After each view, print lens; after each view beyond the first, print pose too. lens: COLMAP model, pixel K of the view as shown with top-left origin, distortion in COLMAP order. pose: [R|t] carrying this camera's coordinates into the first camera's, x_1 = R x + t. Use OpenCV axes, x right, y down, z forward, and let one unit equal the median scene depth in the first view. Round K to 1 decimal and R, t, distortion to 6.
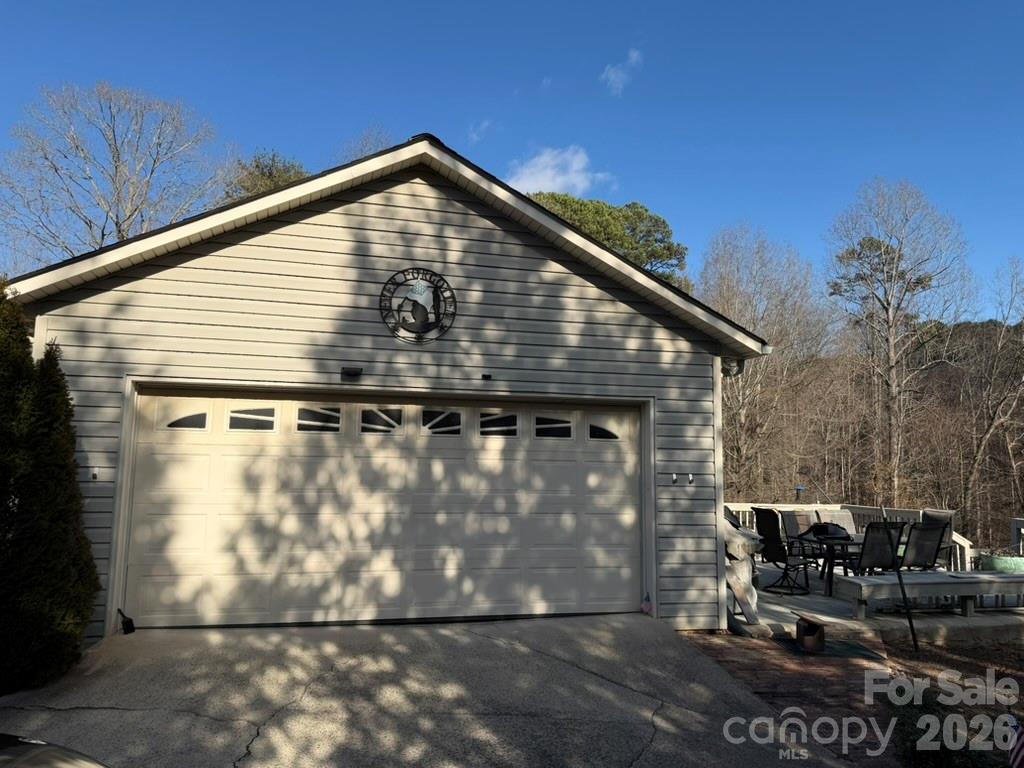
lens RADIAL K [[715.9, 0, 510.4], [0, 715.9, 396.5], [0, 0, 1]] dist [0.013351, -0.003456]
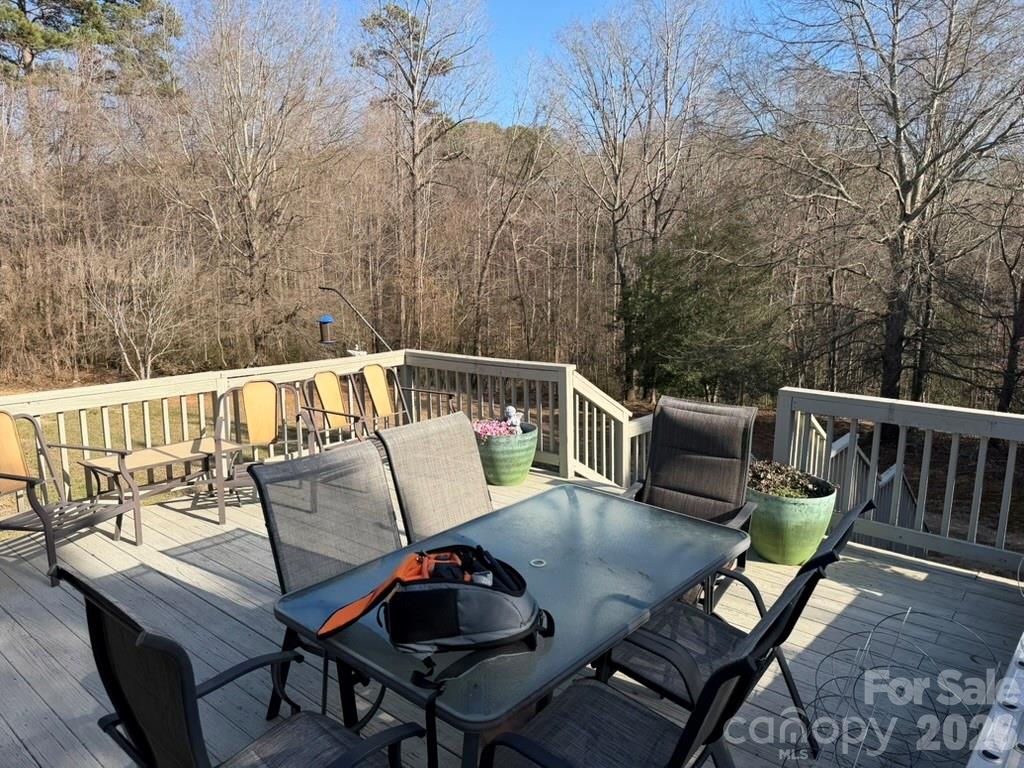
lens RADIAL K [[715.9, 0, 510.4], [0, 715.9, 396.5], [0, 0, 1]] dist [0.013351, -0.003456]
pose [[0.808008, -0.120989, 0.576615, 0.060260], [-0.042648, 0.964110, 0.262057, 0.012968], [-0.587626, -0.236336, 0.773849, 0.147545]]
